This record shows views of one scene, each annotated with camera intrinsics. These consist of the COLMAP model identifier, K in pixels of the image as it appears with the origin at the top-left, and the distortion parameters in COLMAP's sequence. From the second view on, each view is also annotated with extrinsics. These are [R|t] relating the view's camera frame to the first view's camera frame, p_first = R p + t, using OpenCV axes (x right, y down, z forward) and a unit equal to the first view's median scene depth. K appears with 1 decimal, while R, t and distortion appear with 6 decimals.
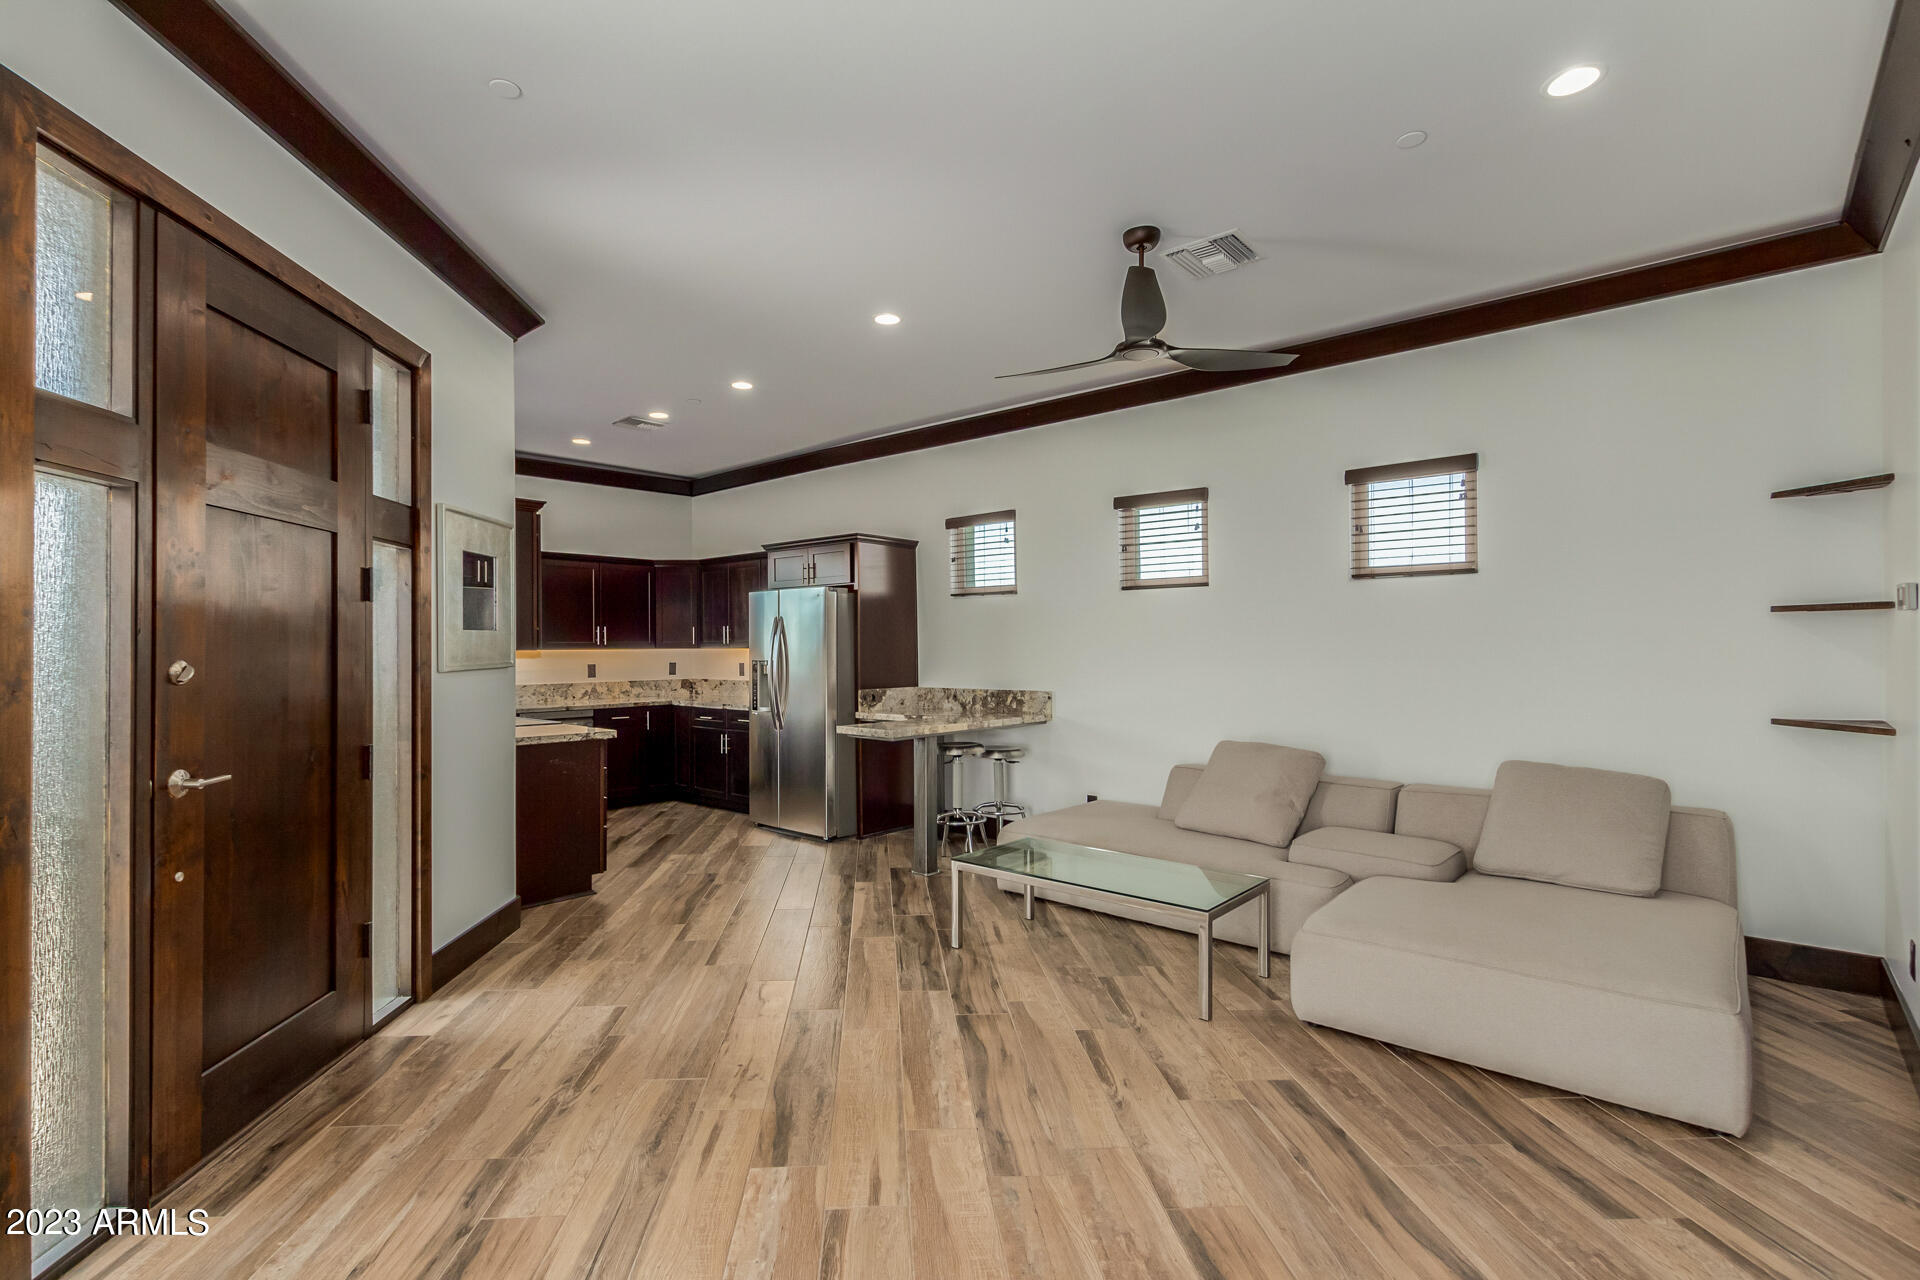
lens RADIAL K [[900.6, 0, 958.8], [0, 900.6, 646.0], [0, 0, 1]] dist [-0.030112, 0.000743]
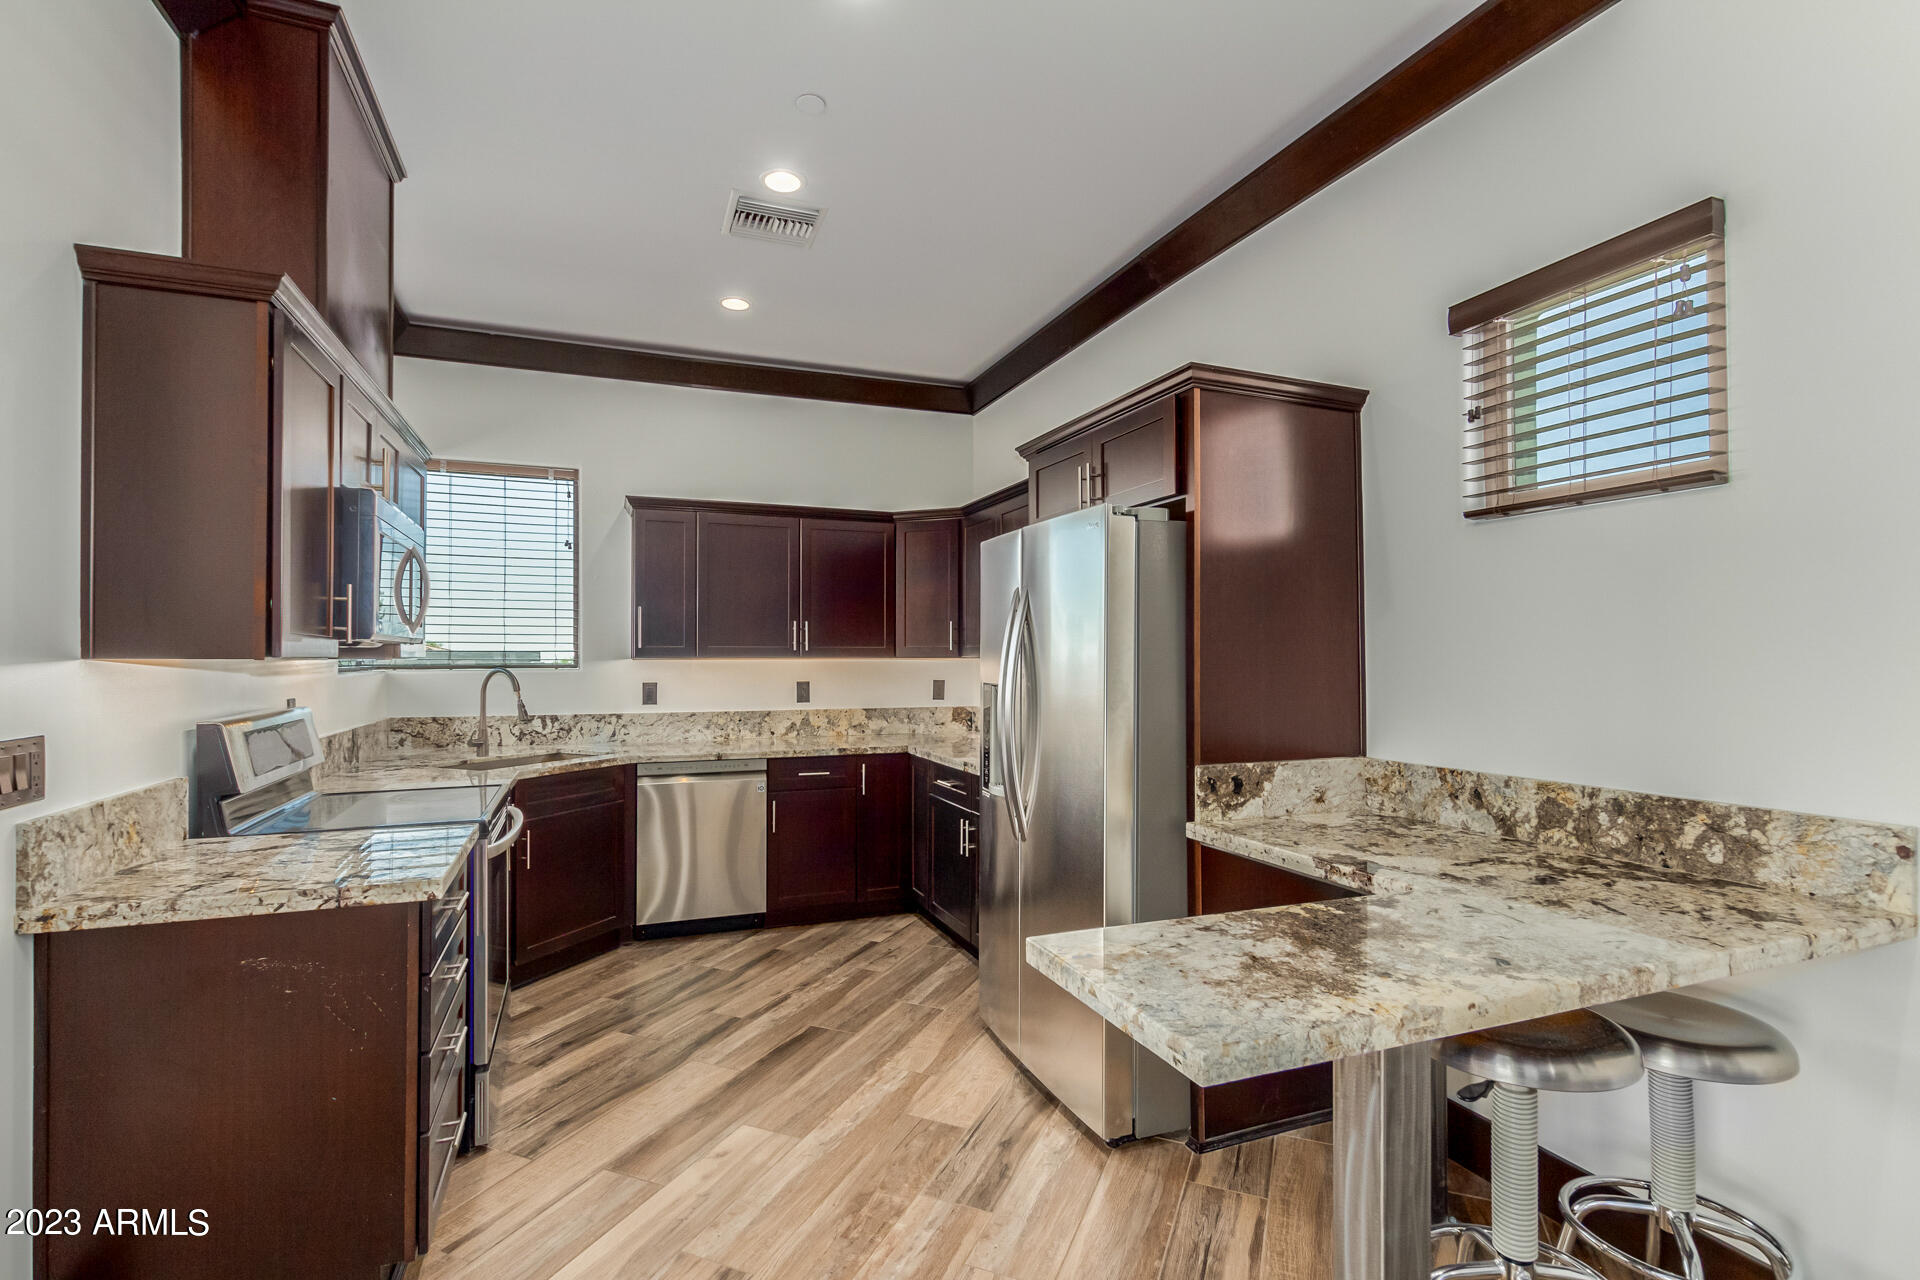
lens RADIAL K [[896.1, 0, 954.0], [0, 896.1, 647.4], [0, 0, 1]] dist [0.003328, 0.000184]
pose [[0.882528, 0.001341, -0.470258, -0.019685], [-0.006456, 0.999936, -0.009263, 0.001820], [0.470215, 0.011211, 0.882481, 0.572365]]
